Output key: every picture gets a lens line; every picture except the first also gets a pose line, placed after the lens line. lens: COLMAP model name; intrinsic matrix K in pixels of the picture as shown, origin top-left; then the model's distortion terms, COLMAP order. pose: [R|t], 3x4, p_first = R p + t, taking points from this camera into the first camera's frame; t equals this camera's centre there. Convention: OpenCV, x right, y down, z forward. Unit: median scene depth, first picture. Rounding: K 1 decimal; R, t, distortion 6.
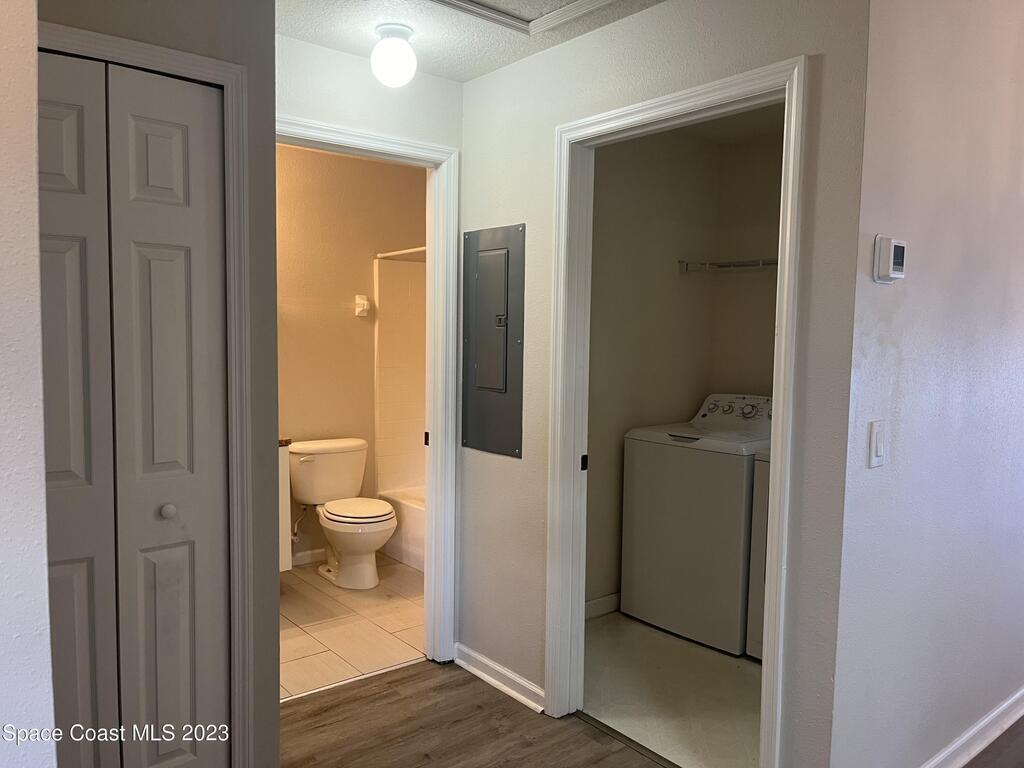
lens RADIAL K [[786.8, 0, 510.9], [0, 786.8, 388.9], [0, 0, 1]] dist [0.051732, -0.063364]
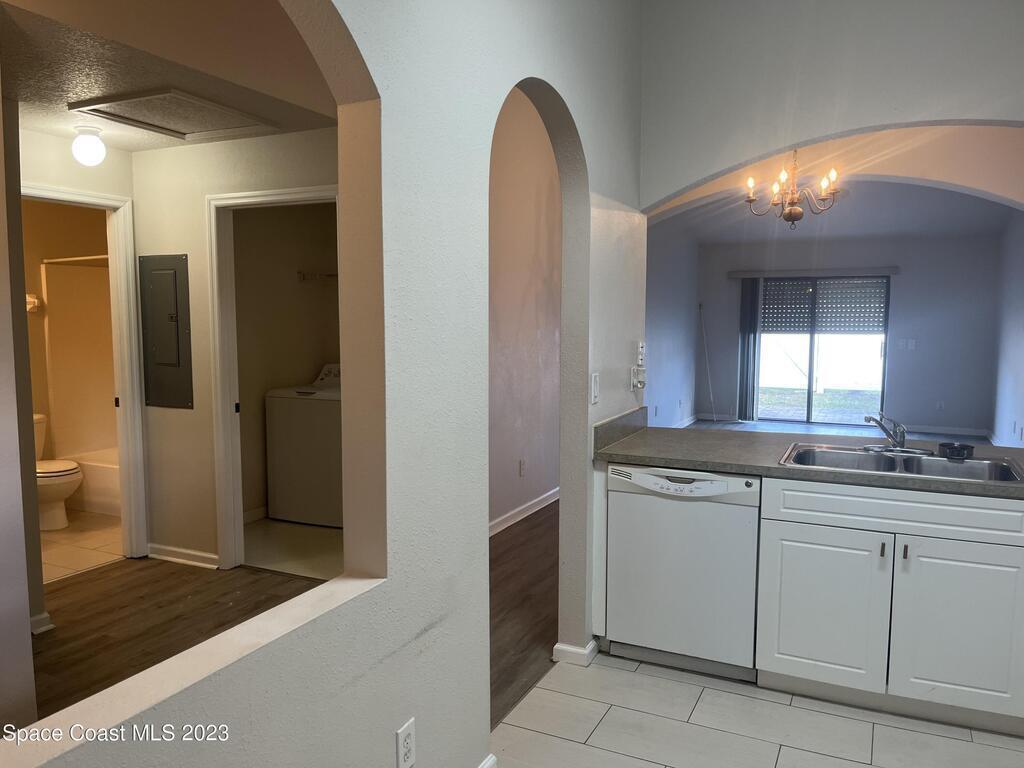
lens RADIAL K [[786.8, 0, 510.0], [0, 786.8, 391.1], [0, 0, 1]] dist [0.051732, -0.063364]
pose [[0.906191, -0.055130, 0.419260, -0.055154], [0.044221, 0.998384, 0.035701, 0.020672], [-0.420550, -0.013812, 0.907164, -0.494263]]
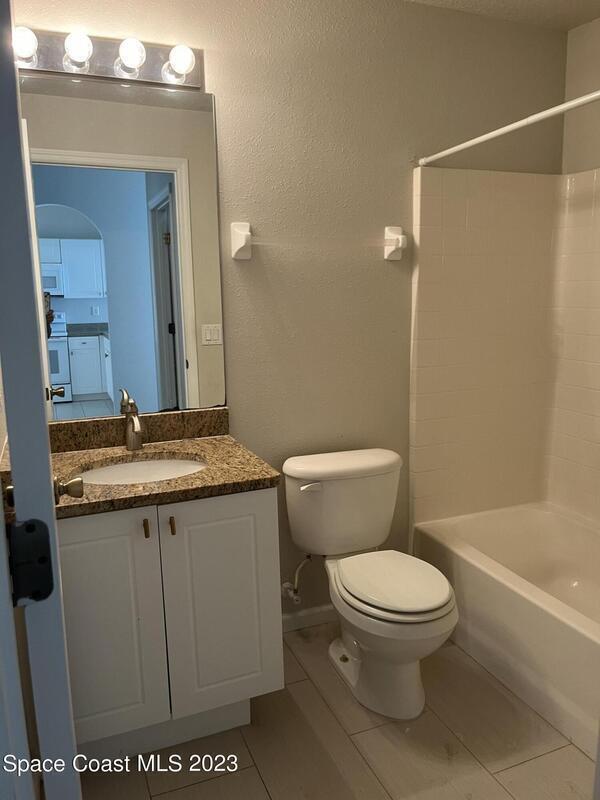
lens RADIAL K [[614.7, 0, 302.4], [0, 614.7, 398.2], [0, 0, 1]] dist [0.051732, -0.063364]
pose [[0.957654, 0.021401, -0.287124, -0.139564], [0.005958, 0.995547, 0.094074, -0.034243], [0.287859, -0.091801, 0.953263, 0.601244]]
